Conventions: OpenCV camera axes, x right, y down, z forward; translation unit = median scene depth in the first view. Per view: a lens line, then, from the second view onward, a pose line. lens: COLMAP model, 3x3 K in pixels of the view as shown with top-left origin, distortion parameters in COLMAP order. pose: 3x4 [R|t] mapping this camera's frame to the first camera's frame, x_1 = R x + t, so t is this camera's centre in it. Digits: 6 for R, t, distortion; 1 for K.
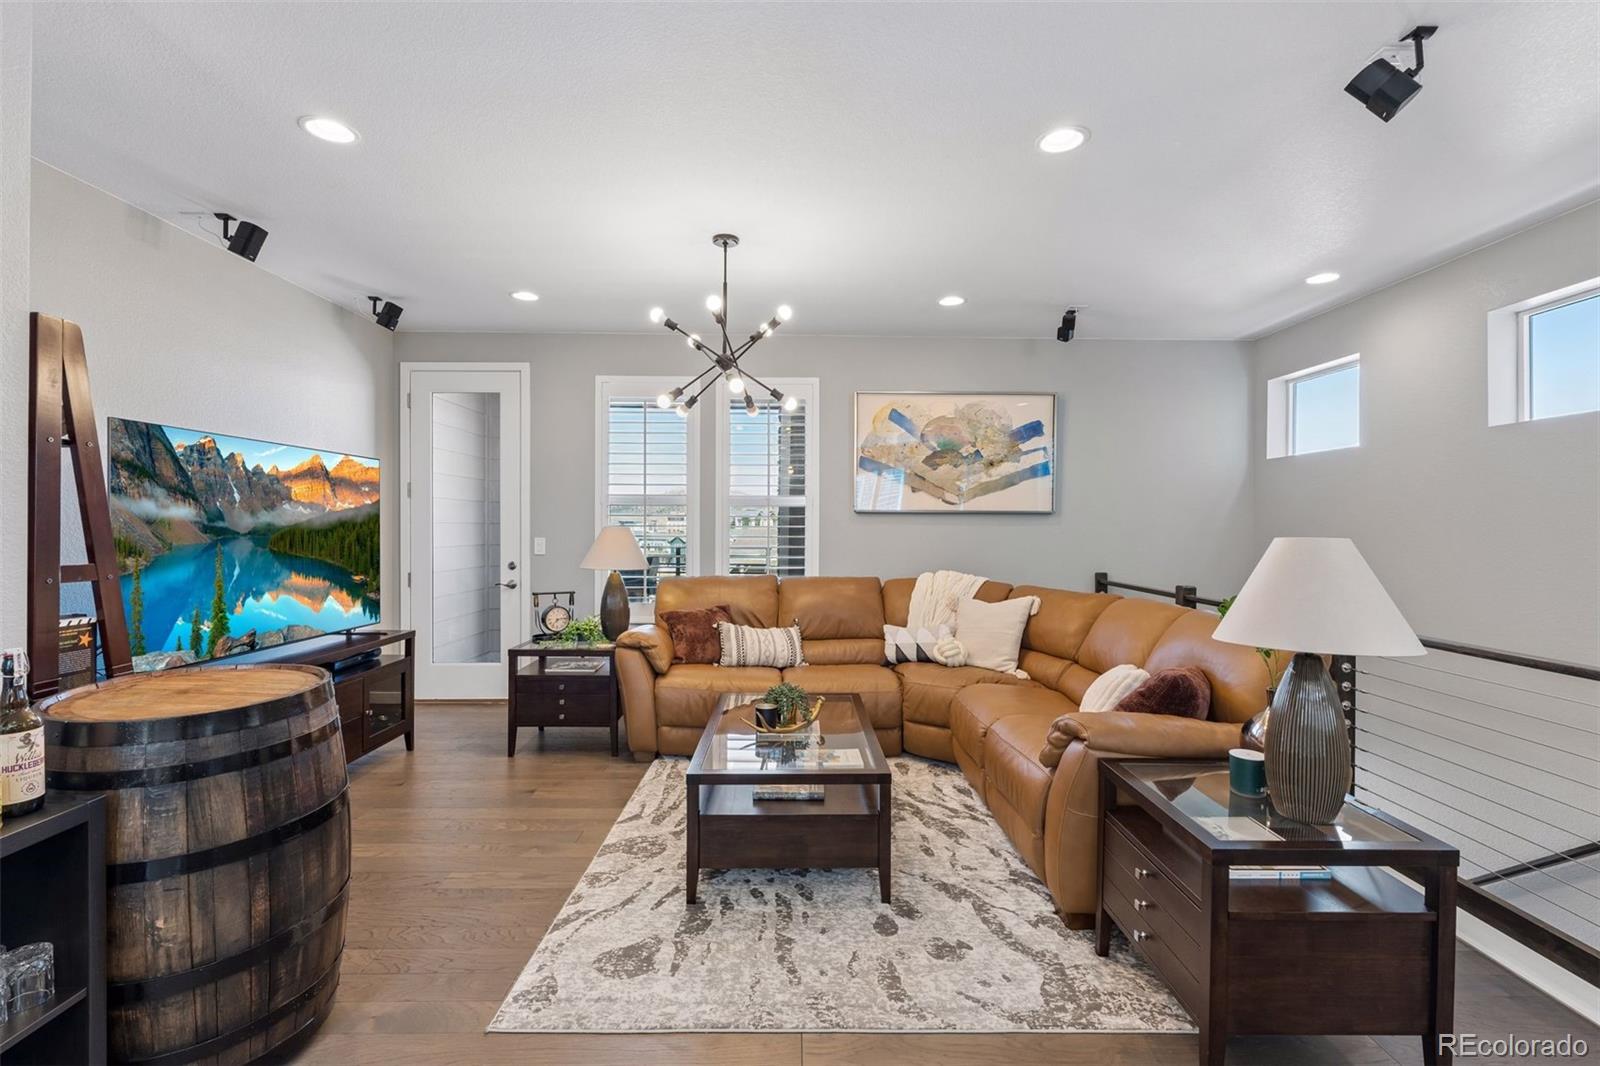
lens RADIAL K [[730.8, 0, 802.4], [0, 730.8, 525.7], [0, 0, 1]] dist [-0.001597, -0.000150]
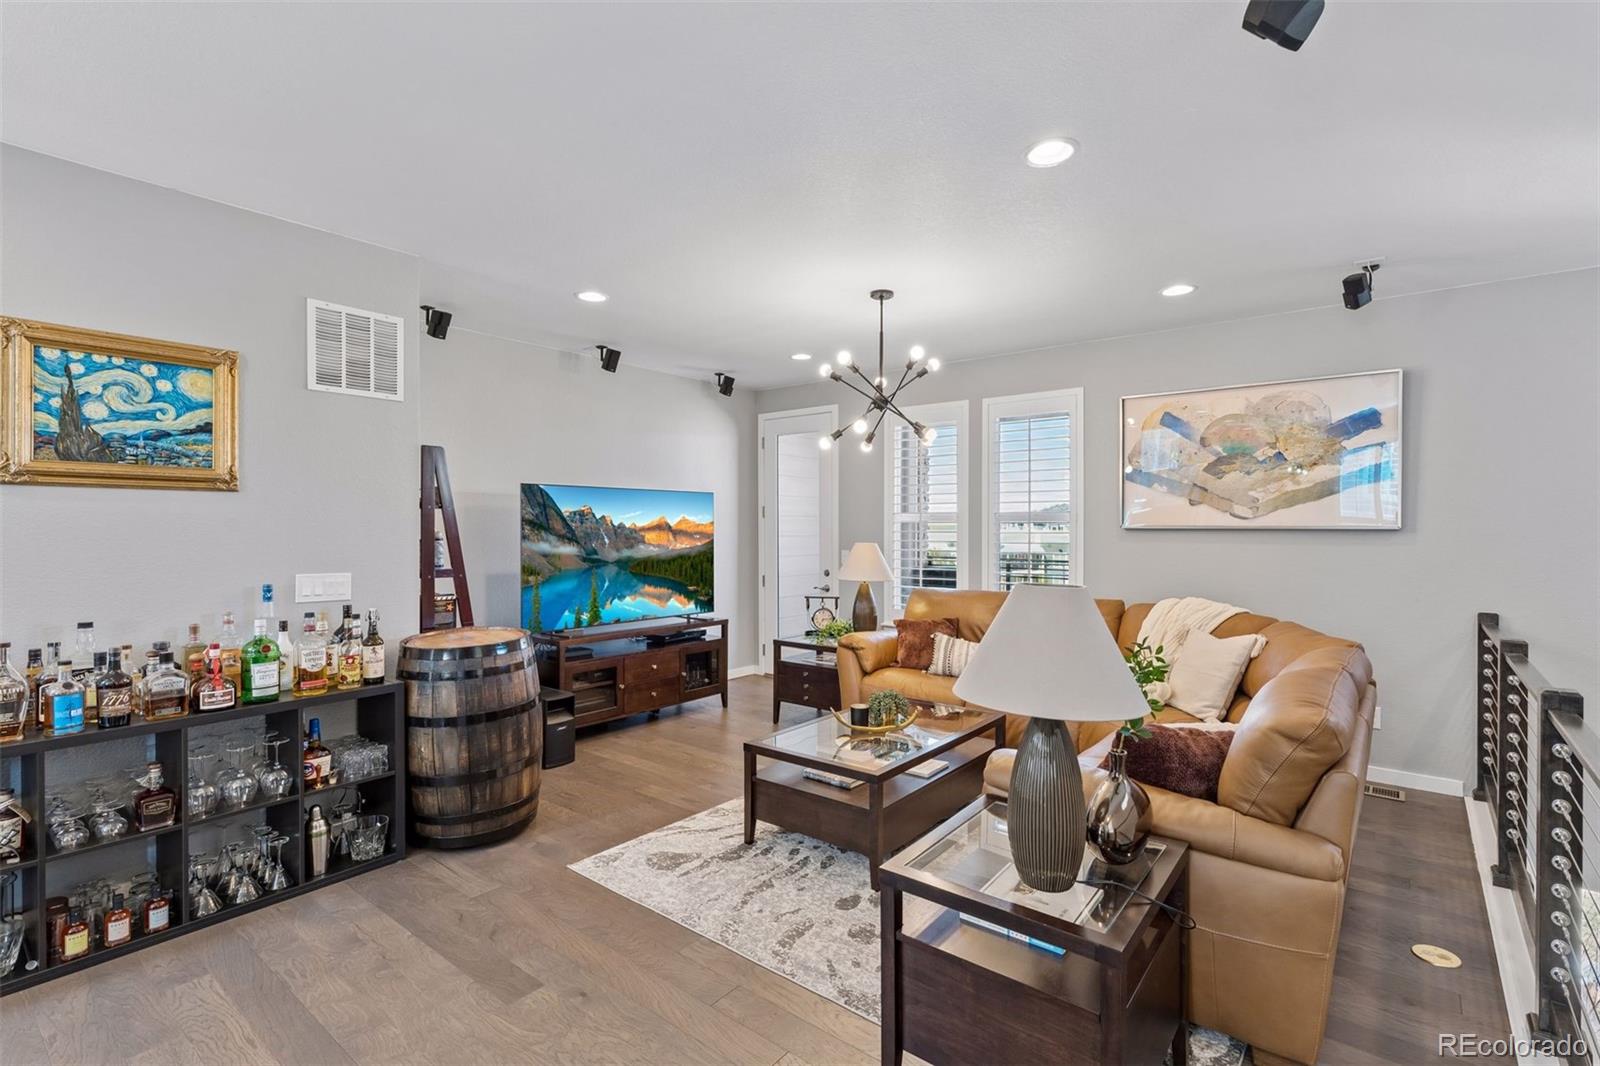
lens RADIAL K [[744.1, 0, 807.6], [0, 744.1, 527.8], [0, 0, 1]] dist [0.003223, 0.000533]
pose [[0.773980, -0.001985, -0.633208, 0.444248], [0.001306, 0.999998, -0.001538, -0.022573], [0.633209, 0.000363, 0.773981, 0.028233]]
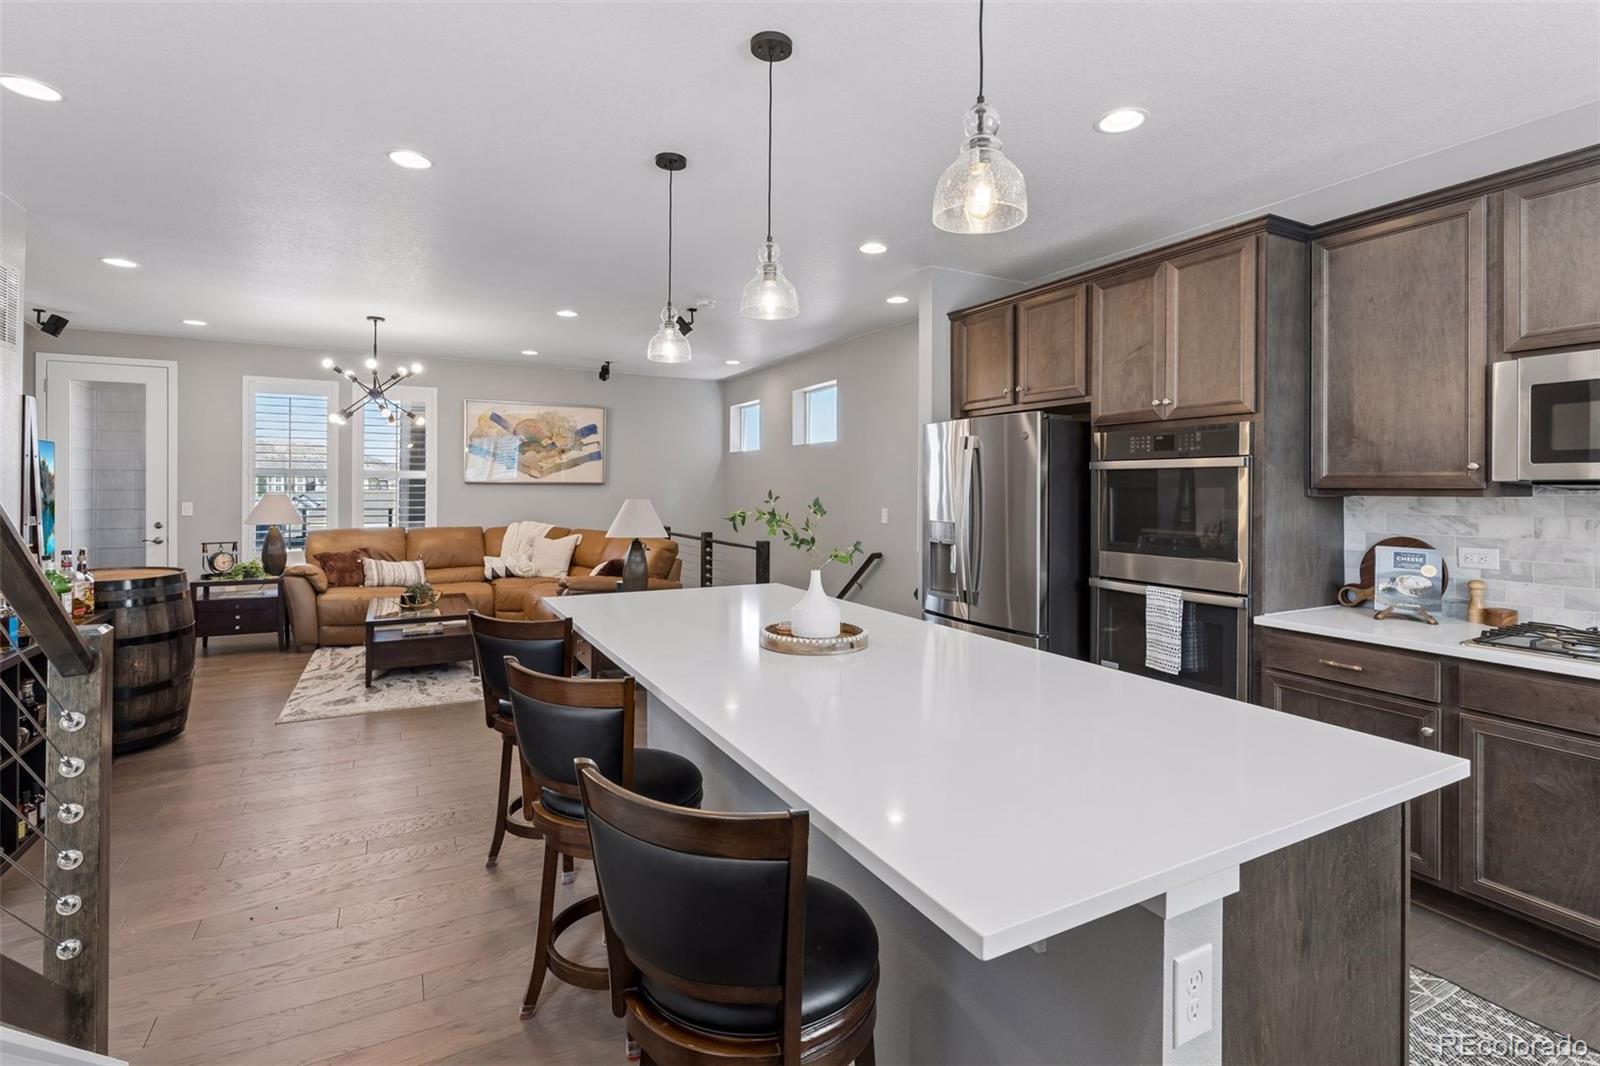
lens RADIAL K [[758.2, 0, 807.4], [0, 758.2, 485.6], [0, 0, 1]] dist [0.002498, 0.000244]
pose [[0.884109, 0.001424, 0.467278, -0.036539], [-0.000414, 0.999997, -0.002266, -0.011995], [-0.467280, 0.001810, 0.884107, -0.789760]]
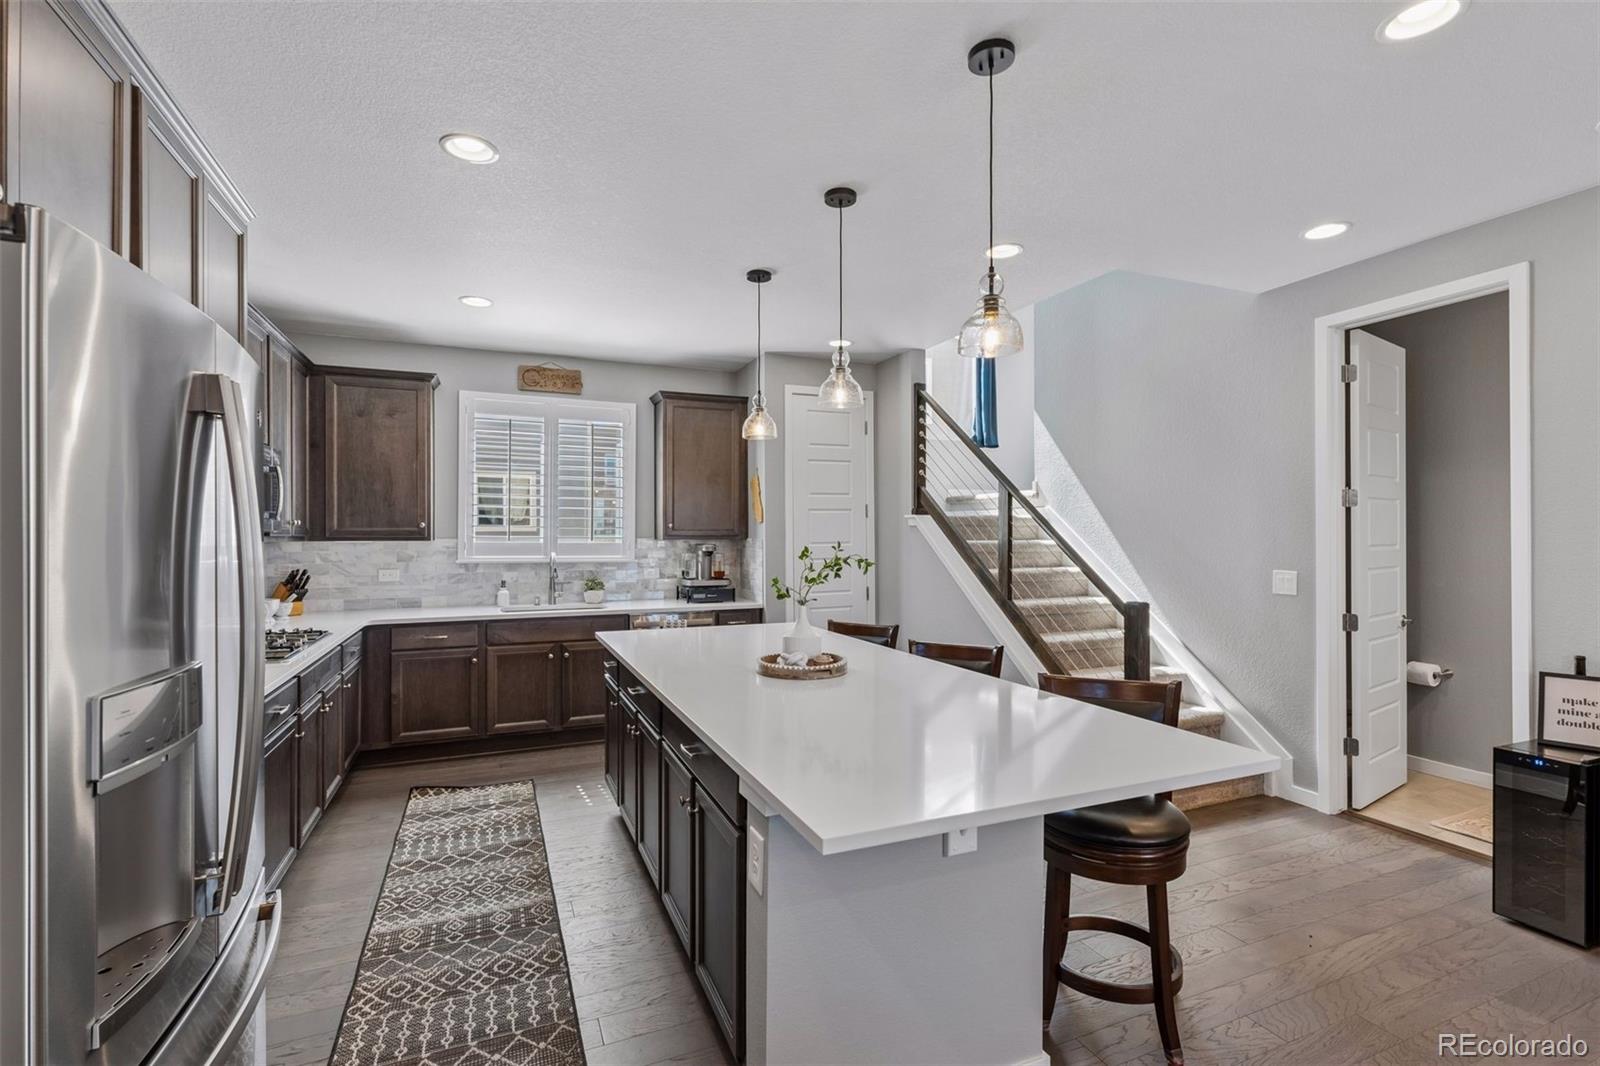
lens RADIAL K [[739.5, 0, 800.0], [0, 739.5, 533.0], [0, 0, 1]] dist [0.013000, 0.000286]
pose [[-0.926823, -0.005329, -0.375460, 0.473534], [-0.004569, 0.999985, -0.002914, -0.015837], [0.375470, -0.000985, -0.926834, 0.295733]]
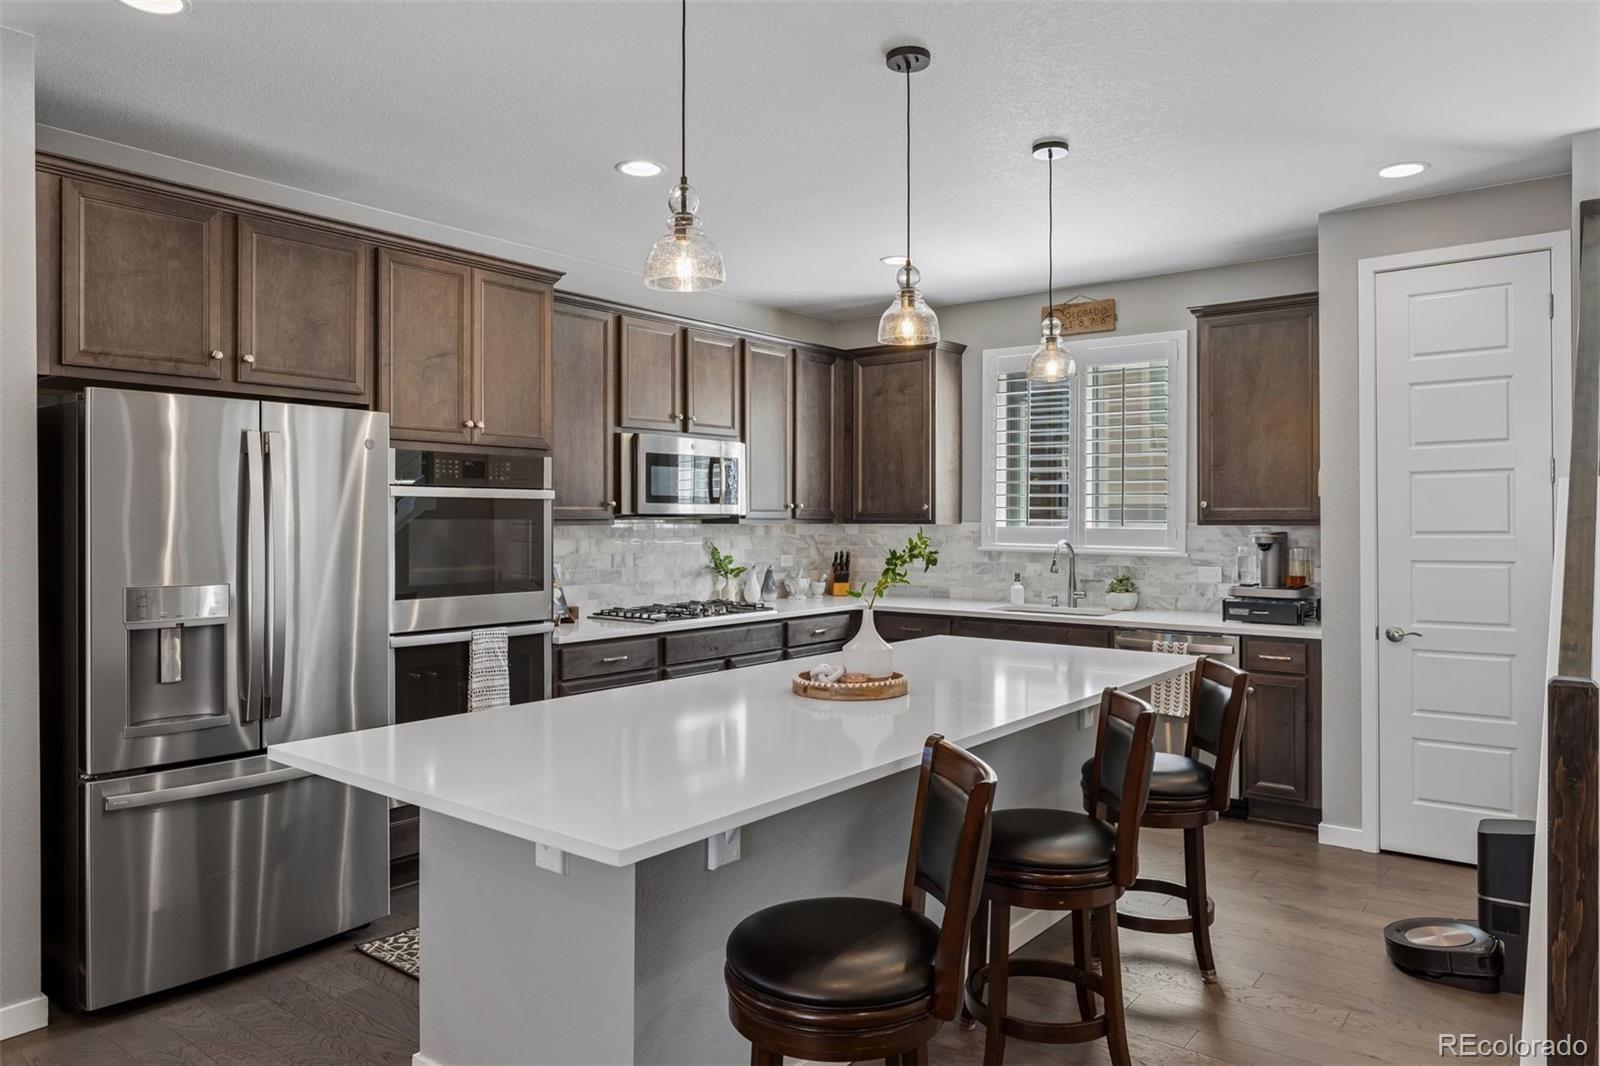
lens RADIAL K [[1049.9, 0, 800.7], [0, 1049.9, 520.4], [0, 0, 1]] dist [-0.002033, -0.000057]
pose [[-0.776601, -0.006709, 0.629957, -0.194555], [-0.003969, 0.999976, 0.005756, -0.017596], [-0.629980, 0.001970, -0.776609, 0.276853]]
